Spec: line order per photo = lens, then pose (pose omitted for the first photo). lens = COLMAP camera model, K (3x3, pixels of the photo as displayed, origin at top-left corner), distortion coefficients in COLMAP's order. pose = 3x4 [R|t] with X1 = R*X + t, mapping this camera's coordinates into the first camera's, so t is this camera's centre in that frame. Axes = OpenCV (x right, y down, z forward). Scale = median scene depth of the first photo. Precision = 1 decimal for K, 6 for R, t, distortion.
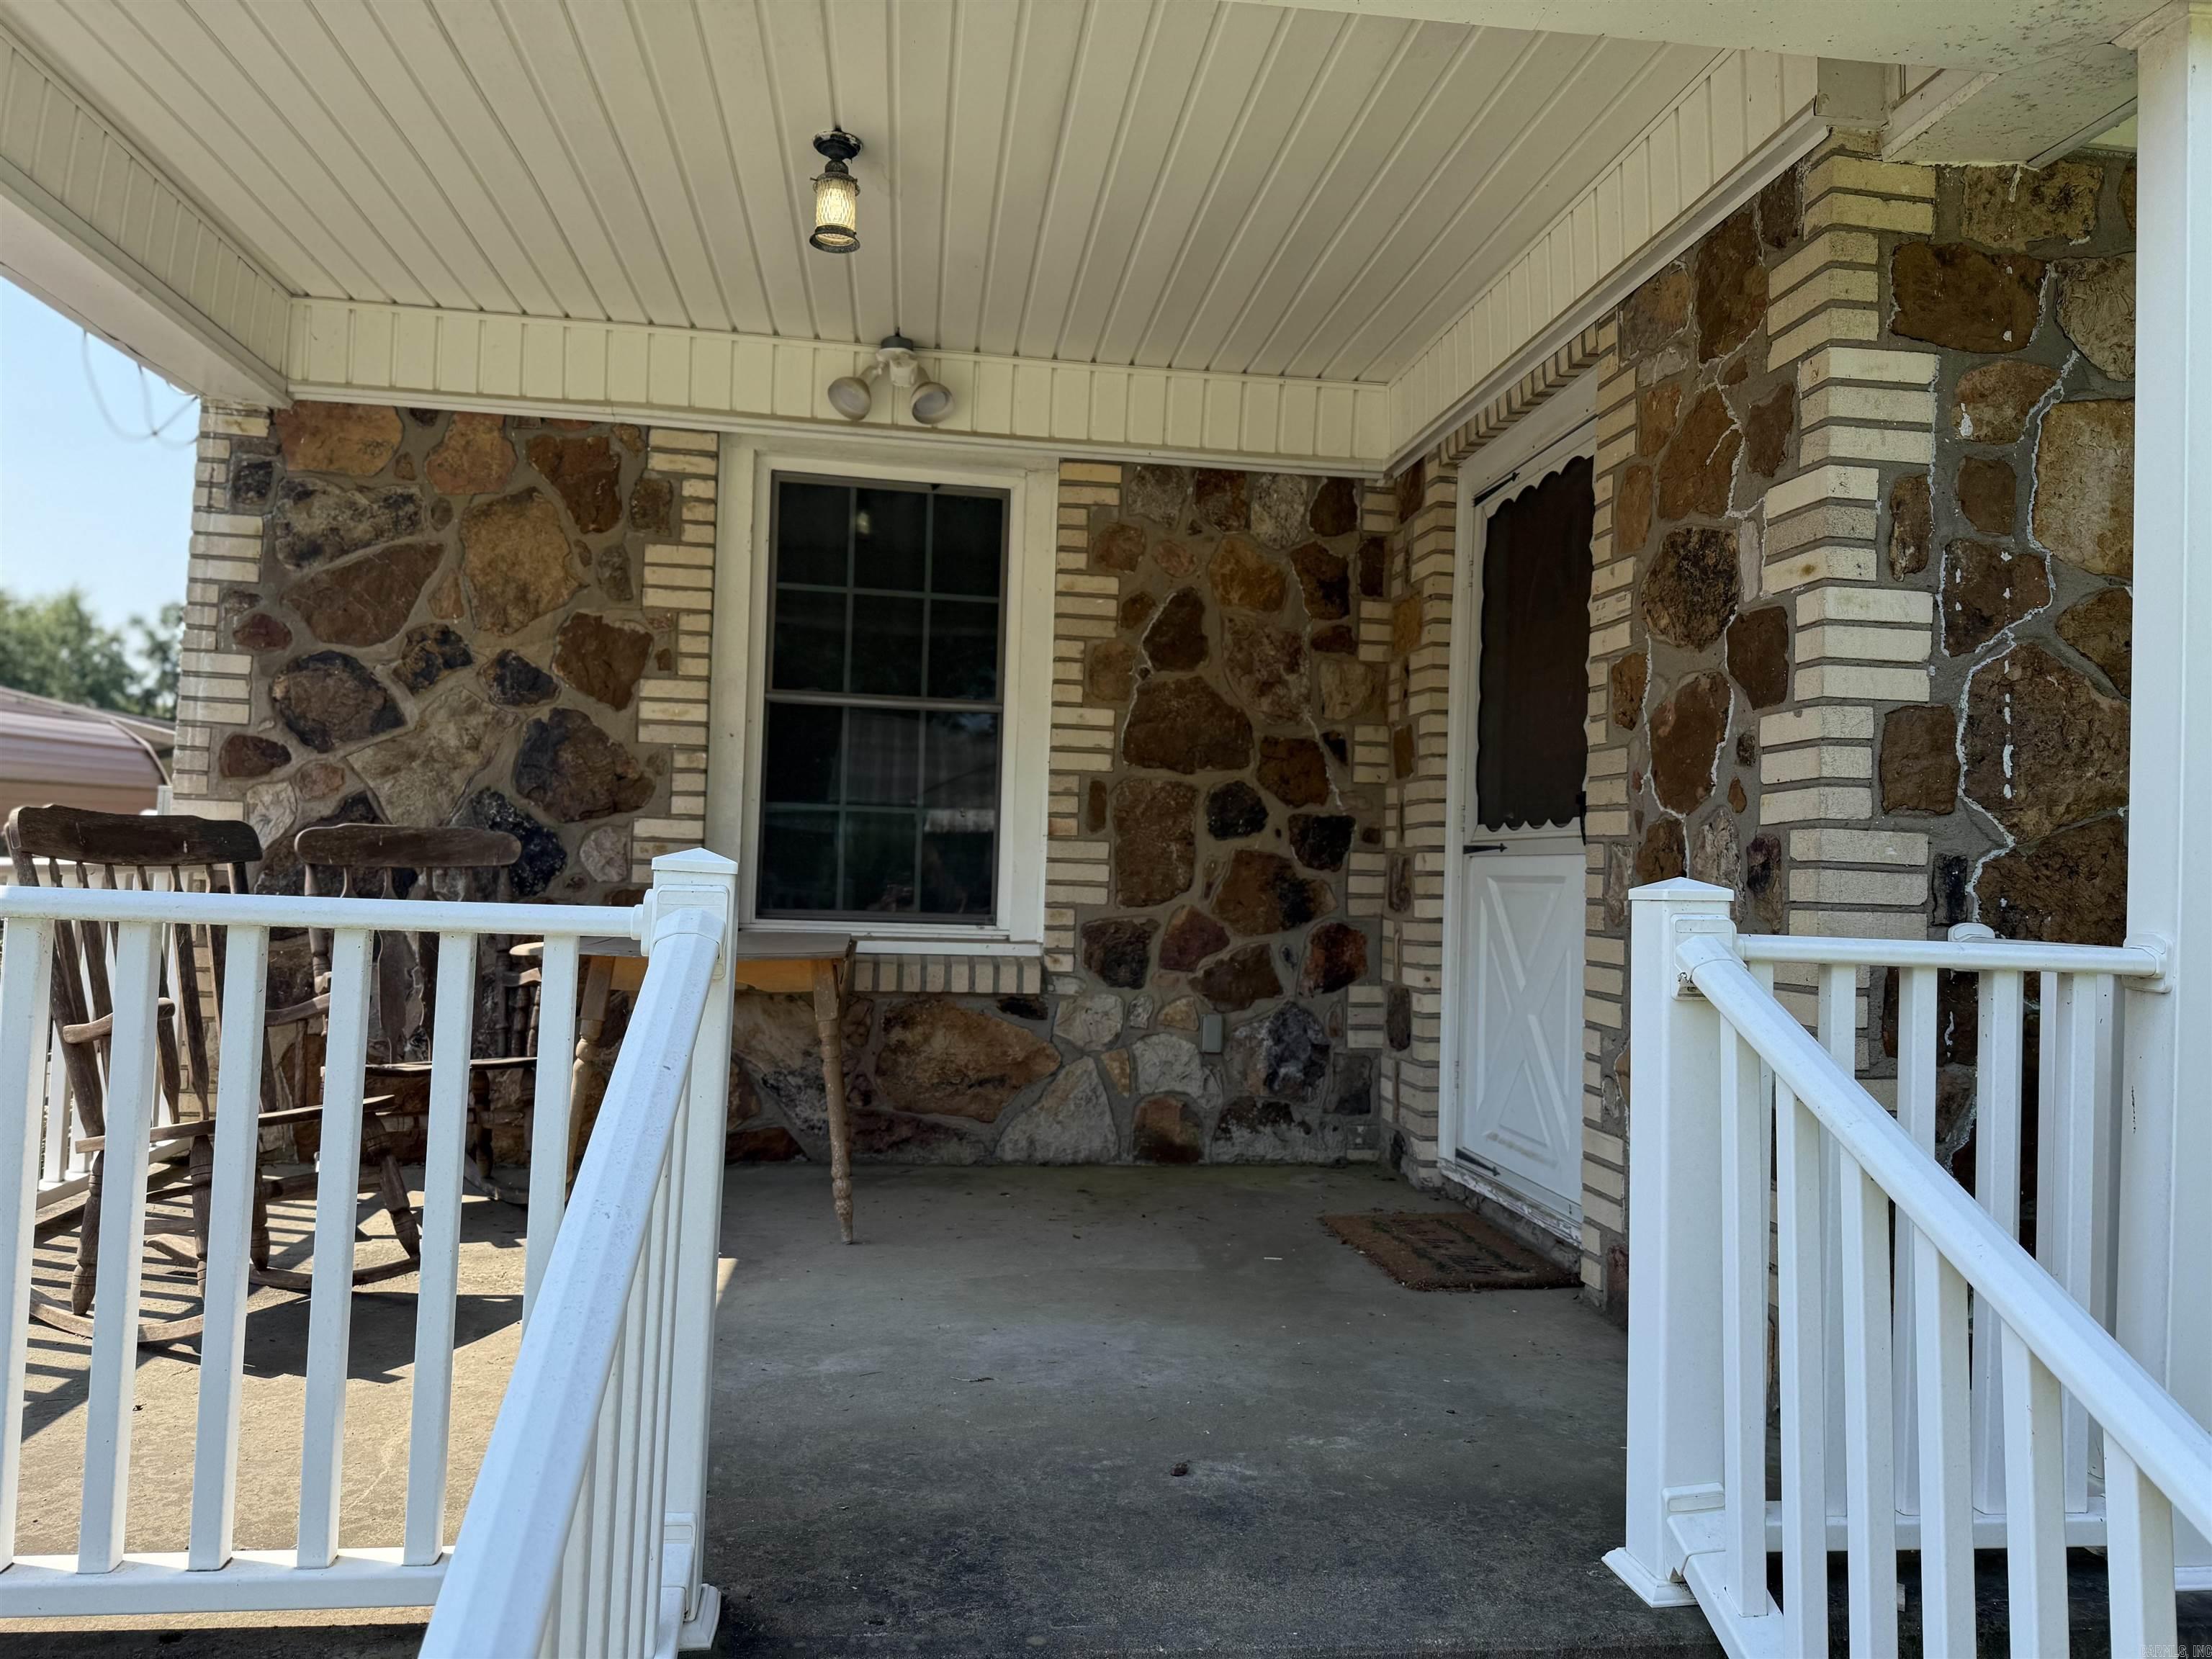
lens RADIAL K [[1539.2, 0, 1108.2], [0, 1539.2, 831.8], [0, 0, 1]] dist [0.010641, -0.002802]
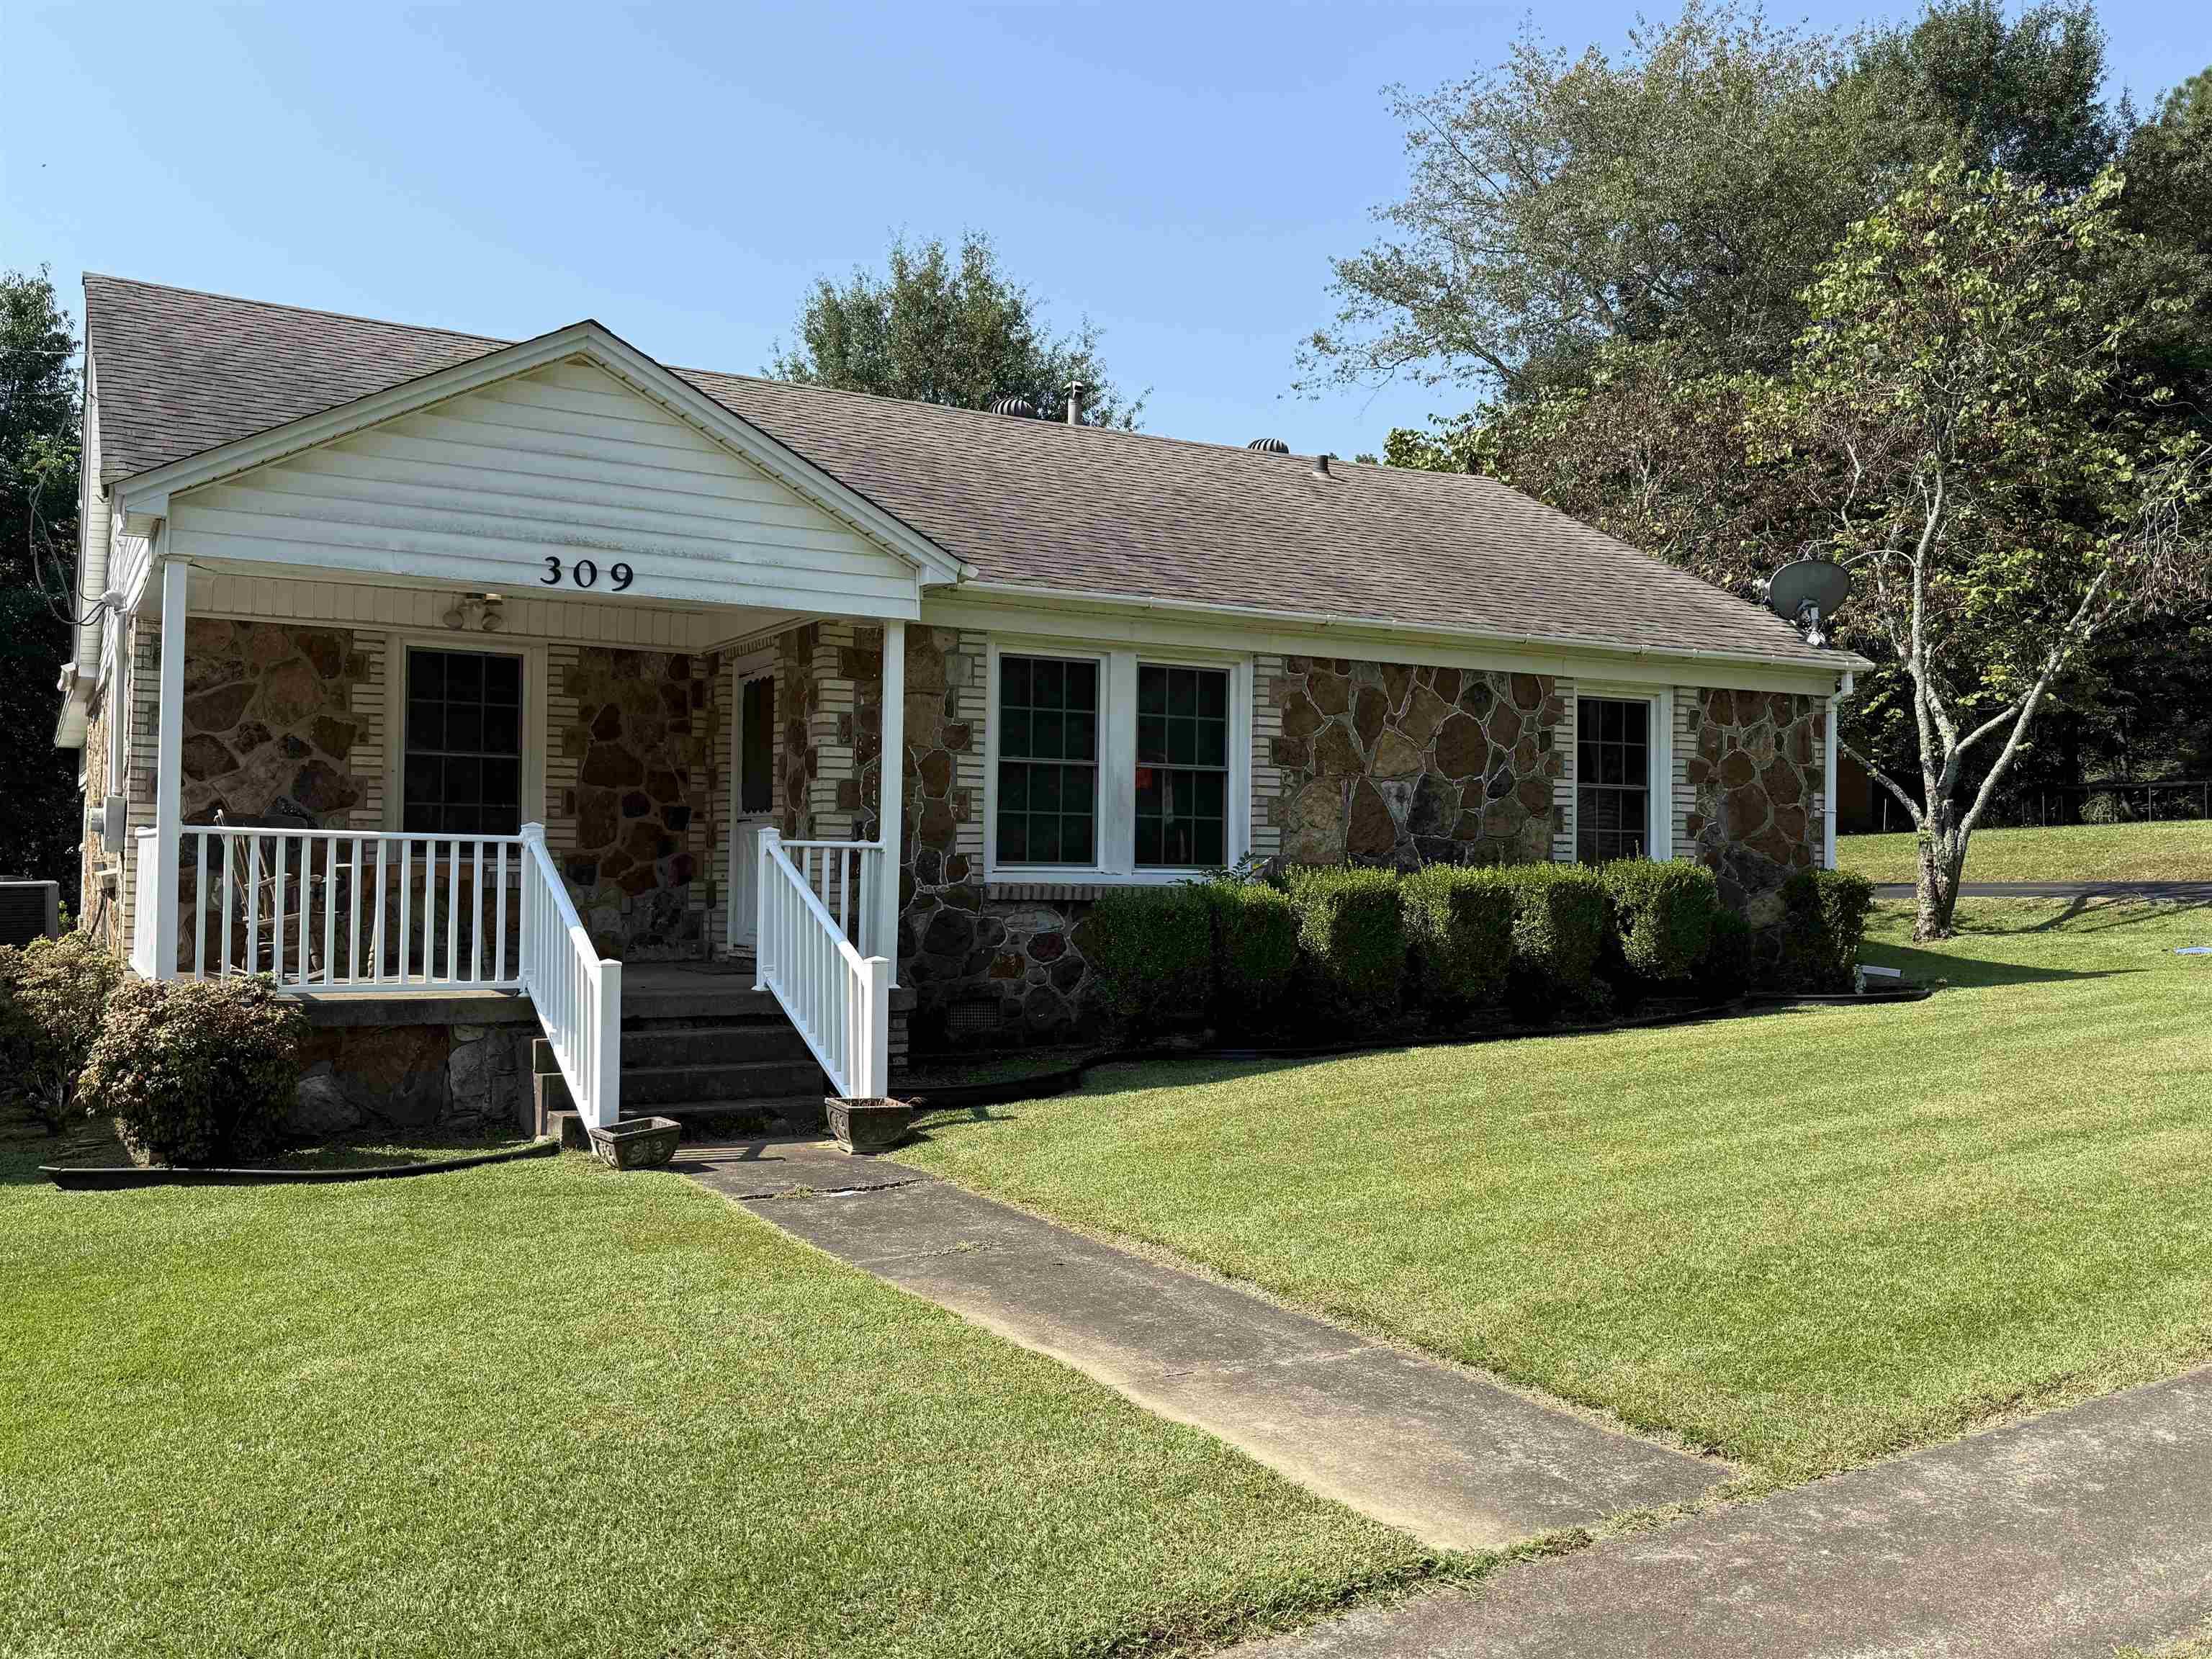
lens RADIAL K [[1928.2, 0, 1112.6], [0, 1928.2, 840.1], [0, 0, 1]] dist [0.141719, -0.004774]
pose [[0.932217, -0.013130, 0.361661, -0.307292], [0.005987, 0.999764, 0.020865, -0.017865], [-0.361850, -0.017285, 0.932076, -1.966525]]
